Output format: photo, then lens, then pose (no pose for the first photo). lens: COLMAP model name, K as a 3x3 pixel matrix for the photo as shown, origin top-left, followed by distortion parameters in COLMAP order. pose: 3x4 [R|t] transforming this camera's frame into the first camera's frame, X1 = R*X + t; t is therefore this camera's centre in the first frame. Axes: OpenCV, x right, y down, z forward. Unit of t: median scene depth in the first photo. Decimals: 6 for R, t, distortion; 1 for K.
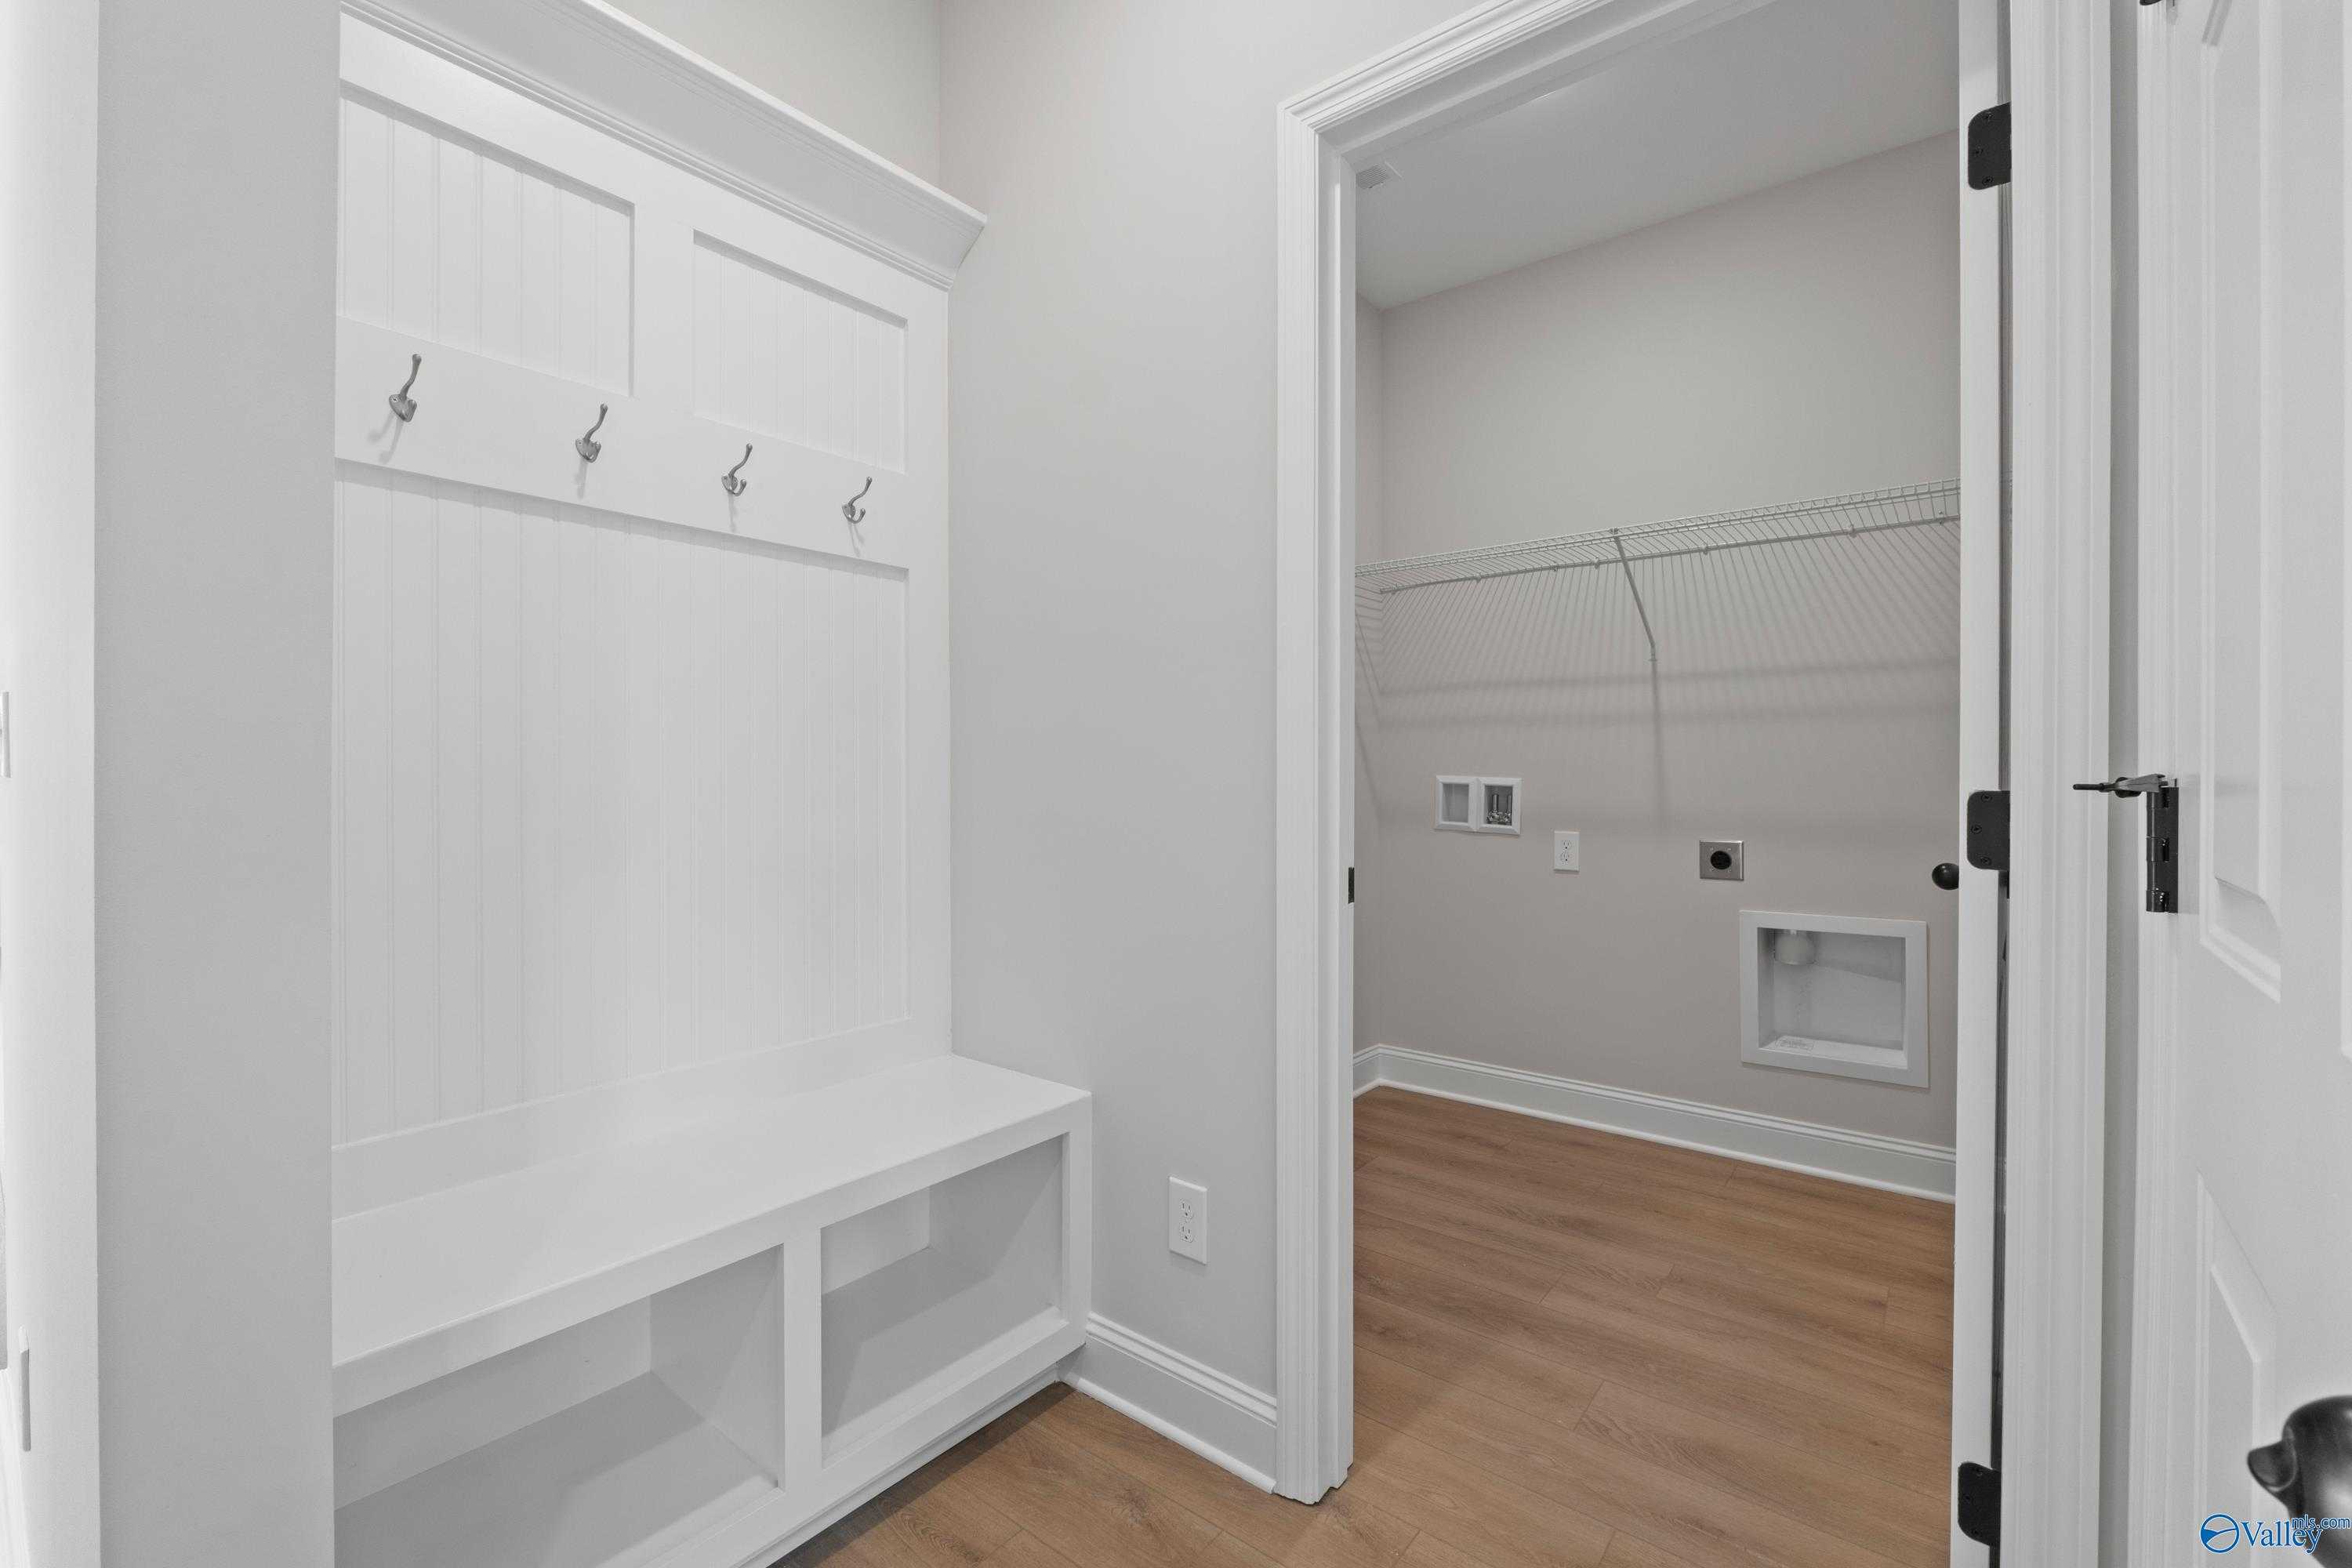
lens RADIAL K [[1003.5, 0, 1175.7], [0, 1003.5, 782.6], [0, 0, 1]] dist [-0.011991, 0.000518]
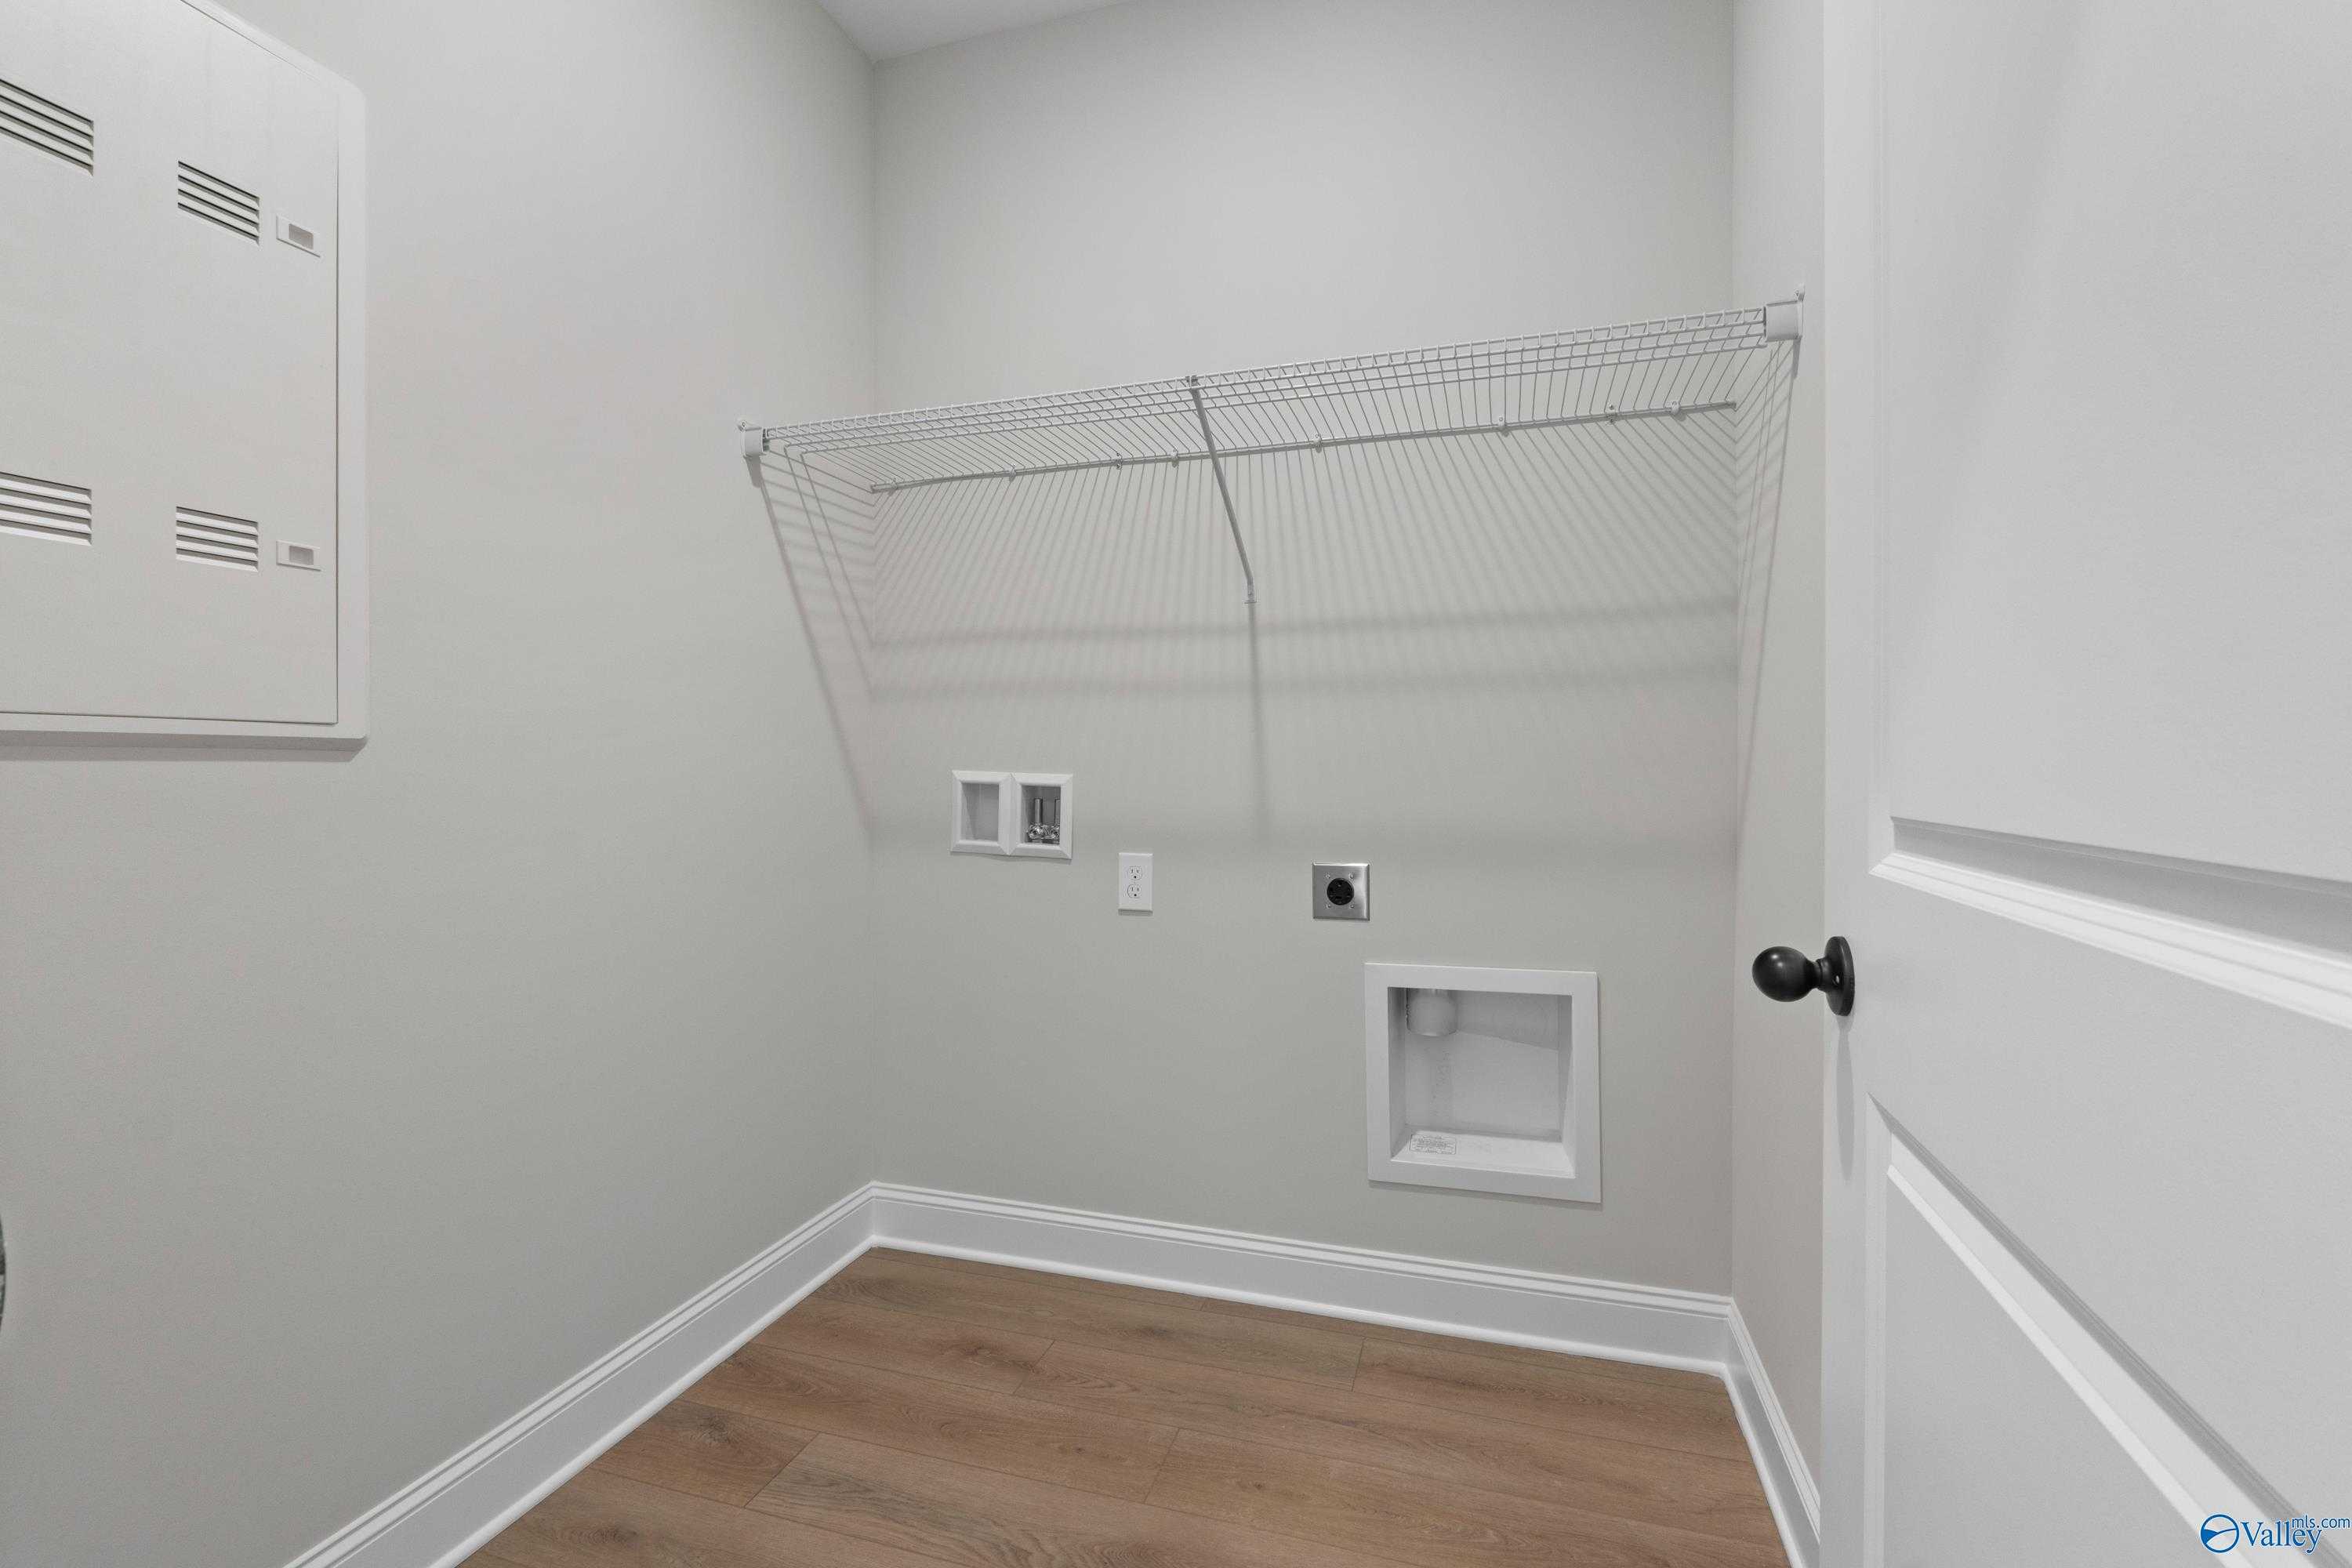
lens RADIAL K [[1003.5, 0, 1180.0], [0, 1003.5, 776.5], [0, 0, 1]] dist [-0.011991, 0.000518]
pose [[0.932502, -0.004741, 0.361134, 0.182522], [0.004176, 0.999989, 0.002344, -0.004578], [-0.361141, -0.000678, 0.932511, 0.374685]]
